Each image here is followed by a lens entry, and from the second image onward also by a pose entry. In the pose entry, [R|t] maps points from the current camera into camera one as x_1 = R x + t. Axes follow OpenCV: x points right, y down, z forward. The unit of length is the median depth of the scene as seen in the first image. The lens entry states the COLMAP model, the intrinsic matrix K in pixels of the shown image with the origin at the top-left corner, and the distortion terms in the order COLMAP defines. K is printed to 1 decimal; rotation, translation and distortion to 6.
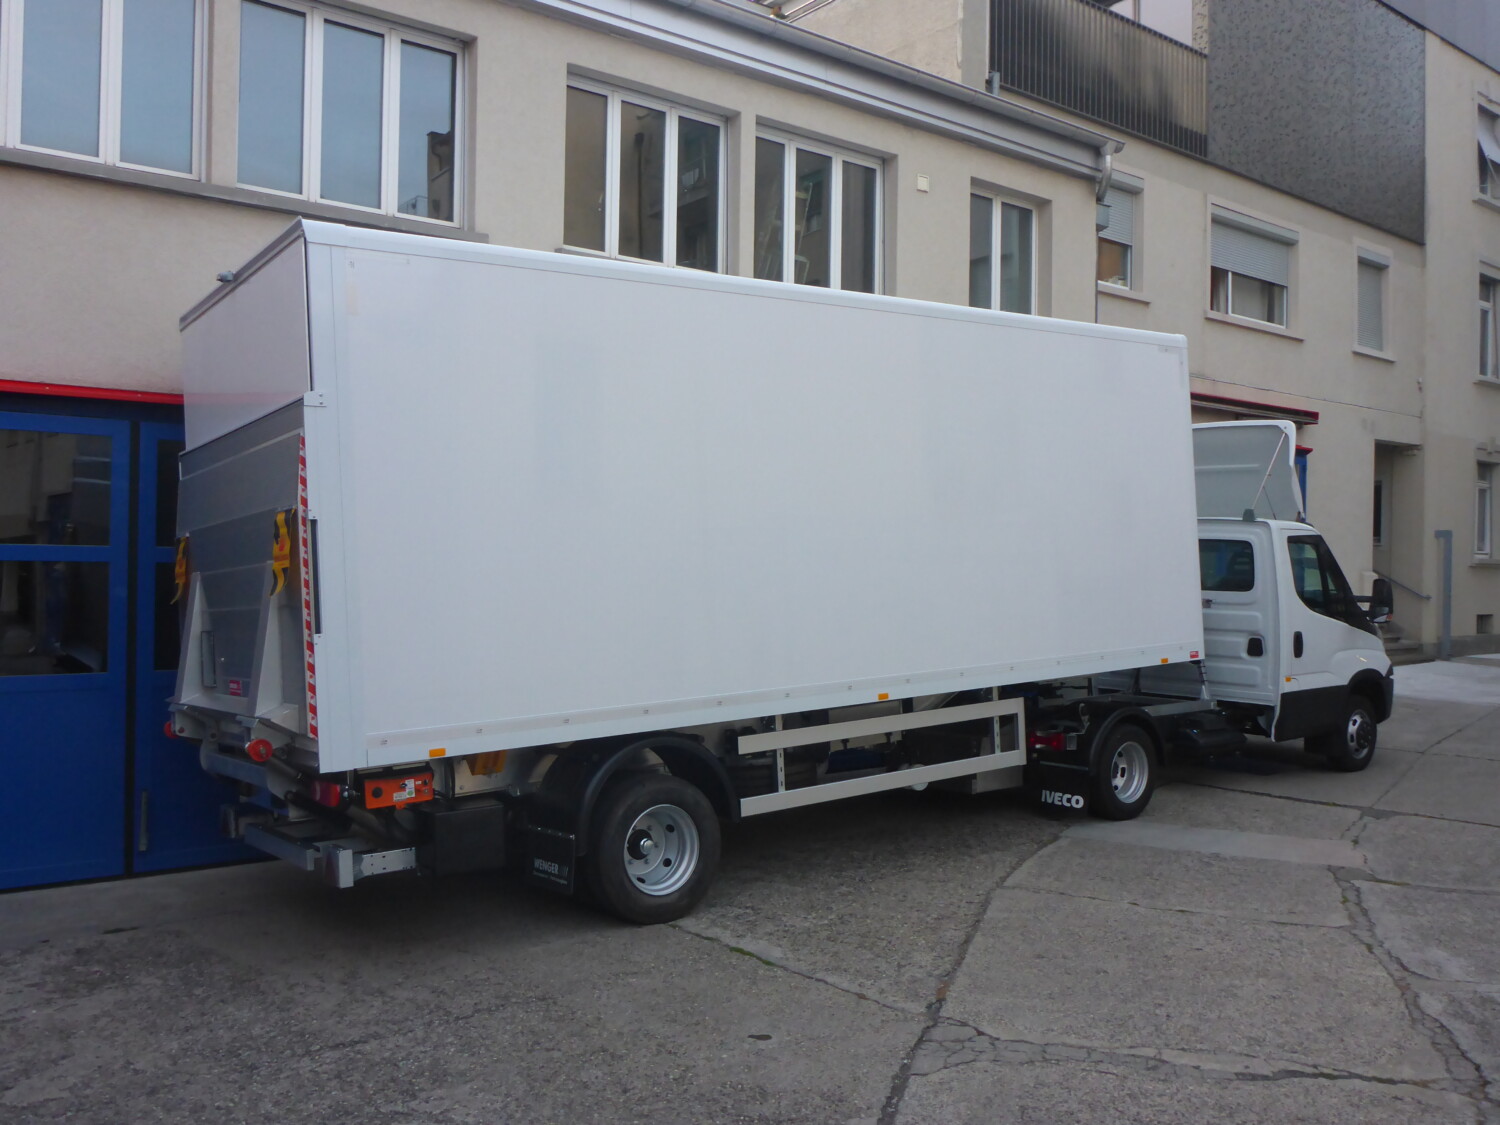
lens RADIAL K [[1233.7, 0, 750.0], [0, 1233.7, 560.7], [0, 0, 1]] dist [0.029180, -0.000738]
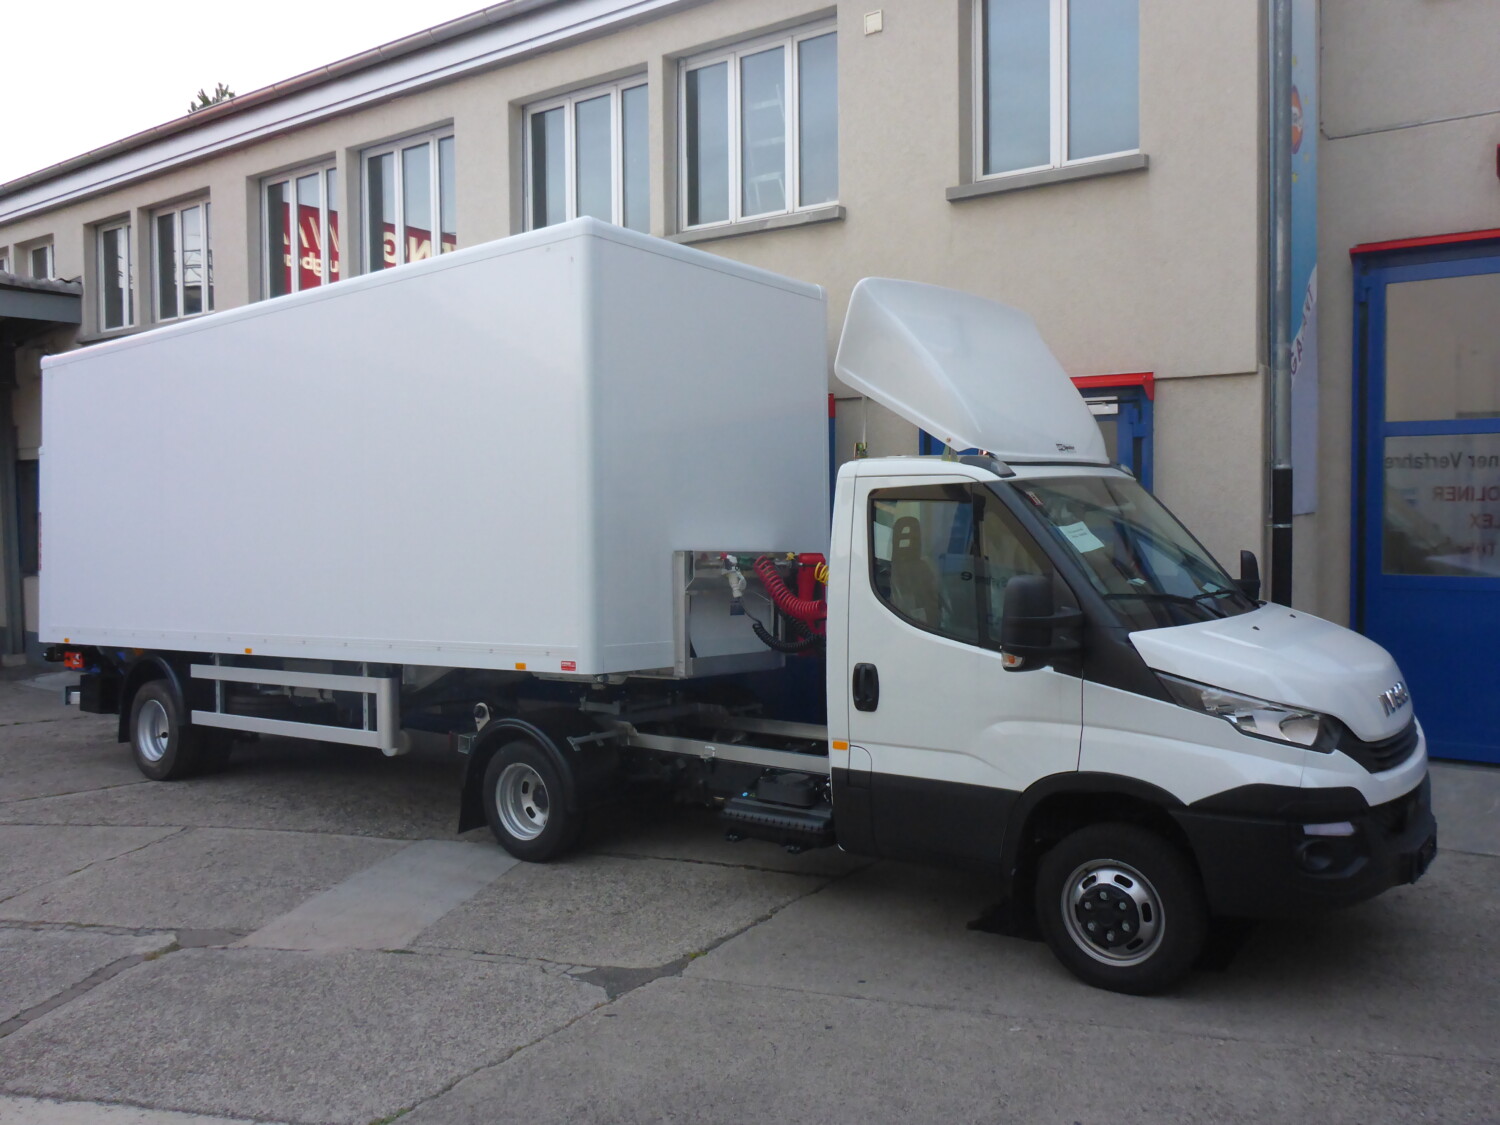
lens RADIAL K [[1233.7, 0, 753.6], [0, 1233.7, 561.9], [0, 0, 1]] dist [0.029180, -0.000738]
pose [[0.254567, 0.031702, -0.966535, 1.102587], [0.011081, 0.999301, 0.035695, -0.008528], [0.966992, -0.019797, 0.254038, 0.945419]]
